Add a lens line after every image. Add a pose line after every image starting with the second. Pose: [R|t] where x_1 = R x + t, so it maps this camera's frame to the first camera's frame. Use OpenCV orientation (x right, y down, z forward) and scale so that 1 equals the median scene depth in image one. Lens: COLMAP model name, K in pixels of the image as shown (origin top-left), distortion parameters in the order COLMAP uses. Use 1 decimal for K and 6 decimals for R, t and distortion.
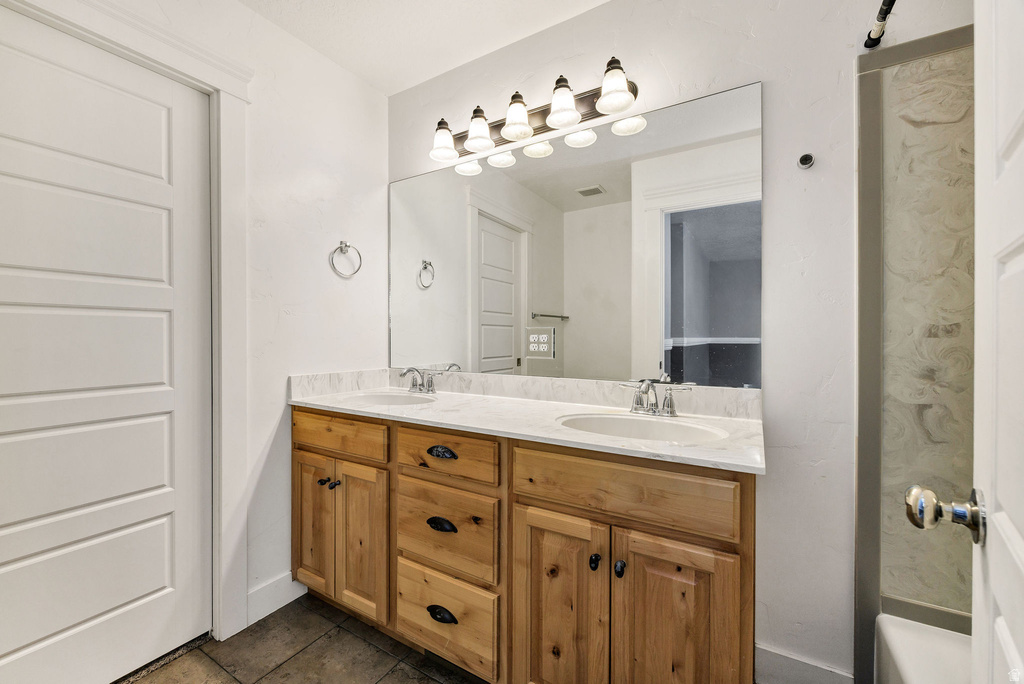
lens RADIAL K [[406.5, 0, 506.4], [0, 406.5, 340.4], [0, 0, 1]] dist [-0.008696, 0.000217]
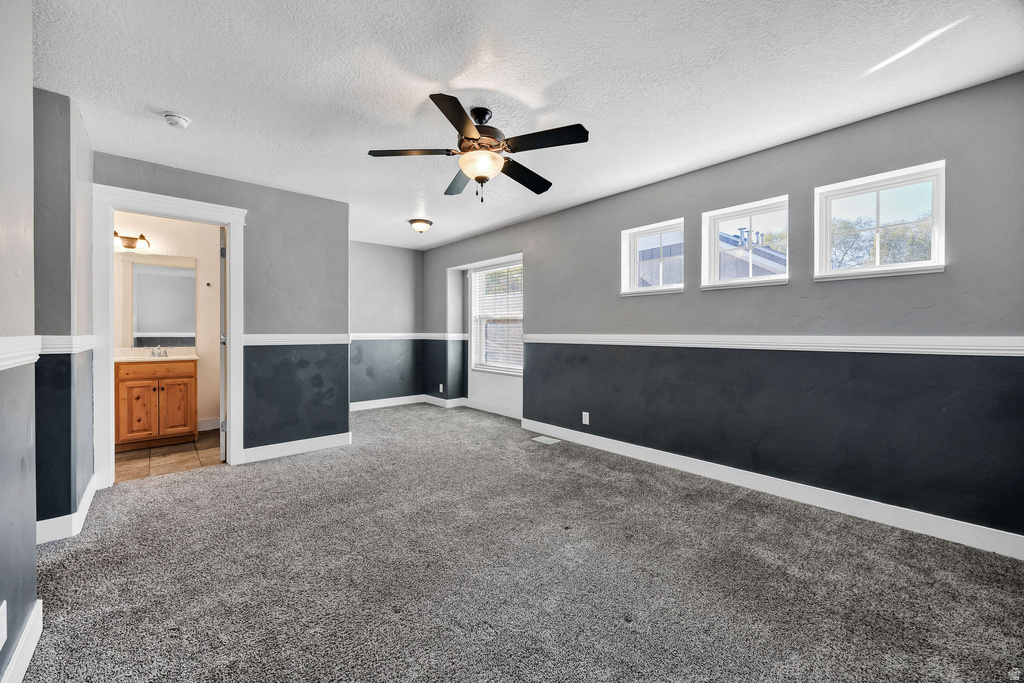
lens RADIAL K [[396.5, 0, 497.1], [0, 396.5, 336.4], [0, 0, 1]] dist [-0.014866, 0.000282]
pose [[0.309076, -0.007829, 0.951005, -1.832298], [0.002749, 0.999969, 0.007339, 0.014908], [-0.951033, 0.000346, 0.309088, -2.578862]]
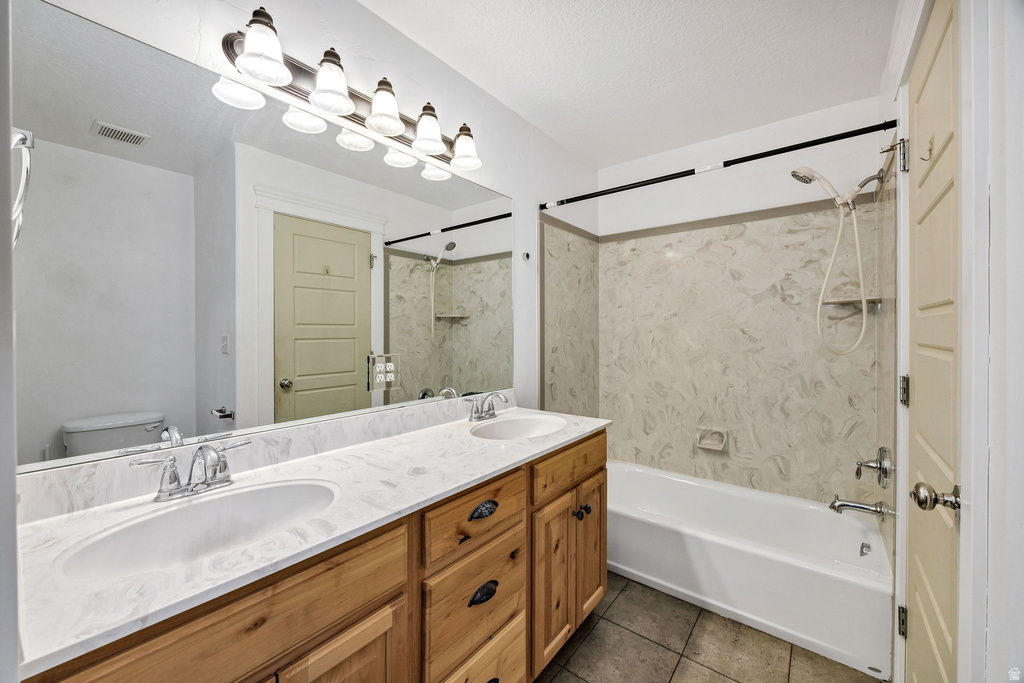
lens RADIAL K [[396.5, 0, 513.1], [0, 396.5, 337.0], [0, 0, 1]] dist [-0.014866, 0.000282]
pose [[0.122109, -0.008953, 0.992476, -0.989080], [0.009569, 0.999923, 0.007843, -0.100277], [-0.992471, 0.008540, 0.122185, 0.831047]]
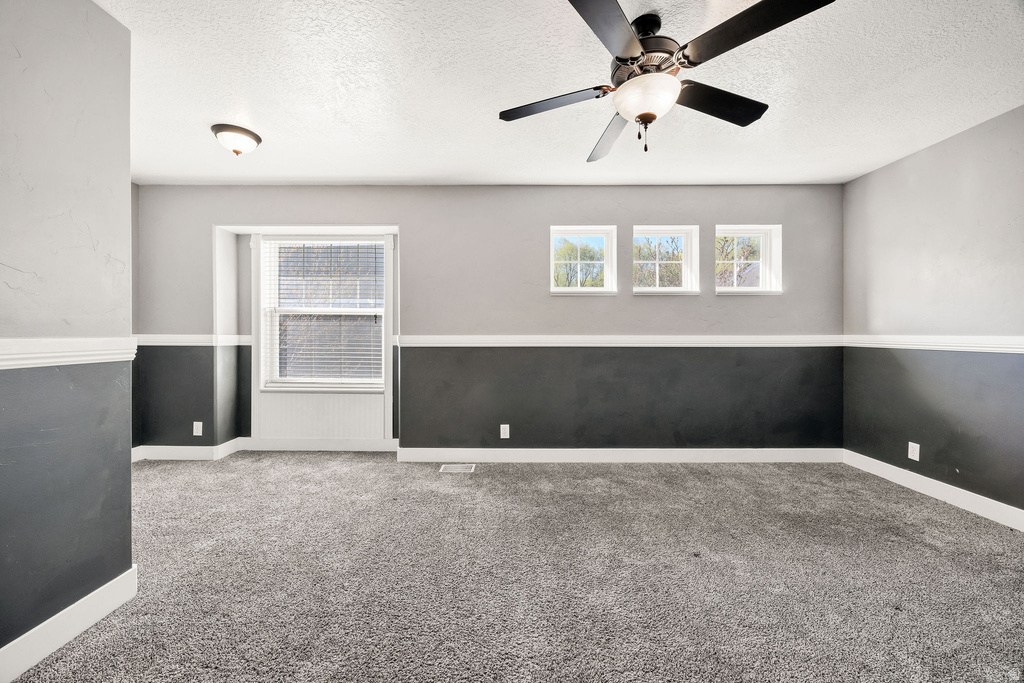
lens RADIAL K [[396.5, 0, 511.7], [0, 396.5, 335.5], [0, 0, 1]] dist [-0.014866, 0.000282]
pose [[-0.517164, -0.003686, 0.855879, -1.041789], [0.004580, 0.999964, 0.007074, 0.006038], [-0.855874, 0.007578, -0.517129, -0.975380]]
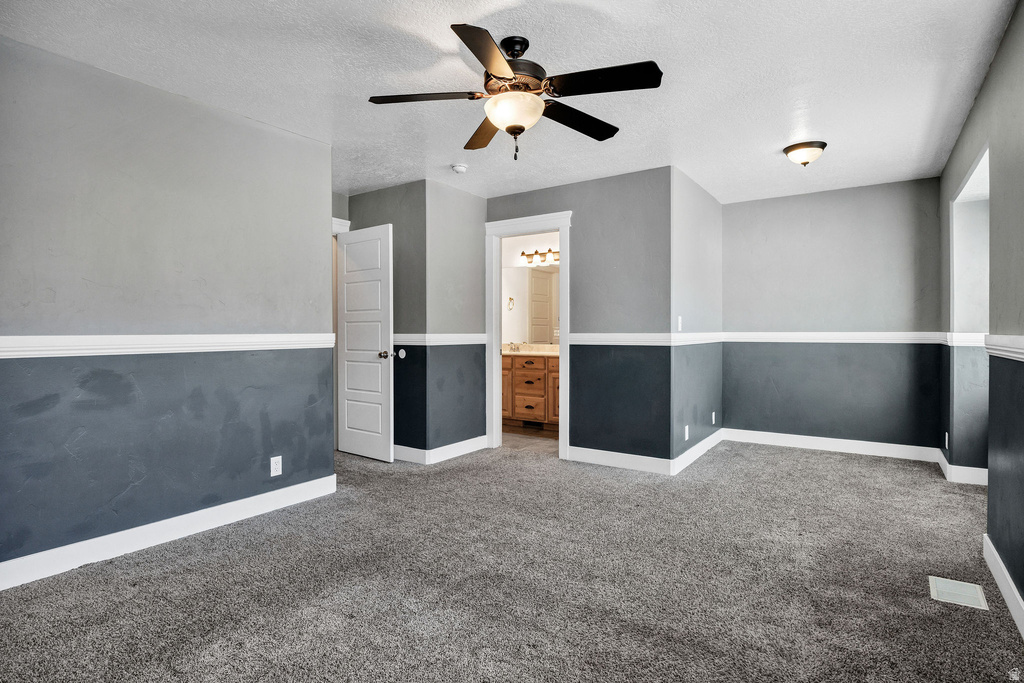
lens RADIAL K [[534.6, 0, 509.0], [0, 534.6, 335.1], [0, 0, 1]] dist [-0.005006, -0.000642]
pose [[0.997801, -0.002532, -0.066233, -0.021545], [0.002530, 0.999997, -0.000117, 0.027683], [0.066233, -0.000051, 0.997804, -3.812531]]
